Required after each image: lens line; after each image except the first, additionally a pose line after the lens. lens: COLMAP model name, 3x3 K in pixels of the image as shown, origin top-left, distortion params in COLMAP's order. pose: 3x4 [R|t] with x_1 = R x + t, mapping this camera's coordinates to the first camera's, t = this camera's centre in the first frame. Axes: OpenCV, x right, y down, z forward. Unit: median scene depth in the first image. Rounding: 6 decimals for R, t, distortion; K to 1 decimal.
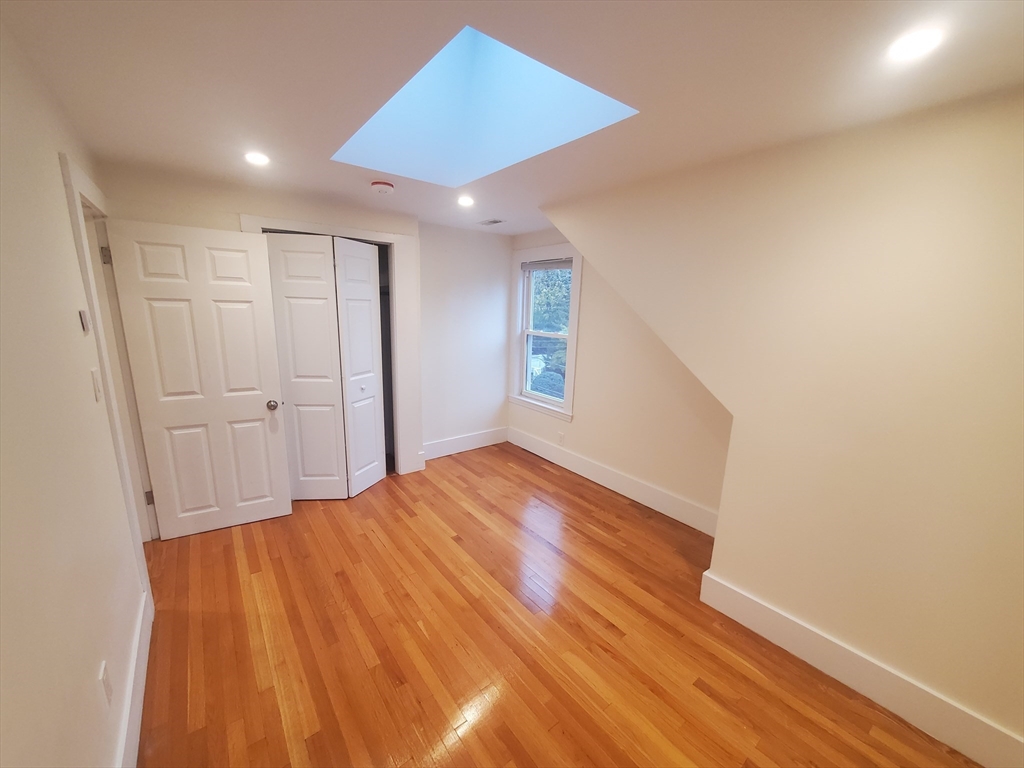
lens RADIAL K [[406.5, 0, 509.0], [0, 406.5, 393.7], [0, 0, 1]] dist [-0.004485, 0.000077]
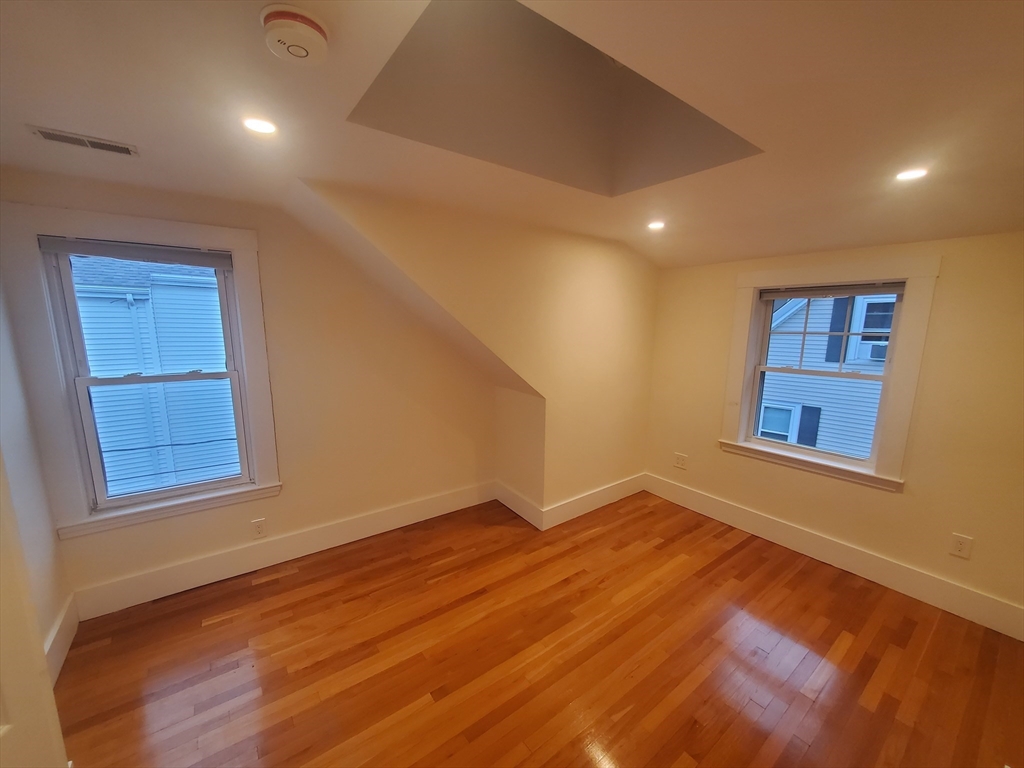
lens RADIAL K [[406.5, 0, 502.8], [0, 406.5, 393.2], [0, 0, 1]] dist [-0.004485, 0.000077]
pose [[0.008936, -0.194351, 0.980891, -0.622748], [0.203353, 0.960786, 0.188515, -0.188294], [-0.979065, 0.197782, 0.048108, 0.728432]]
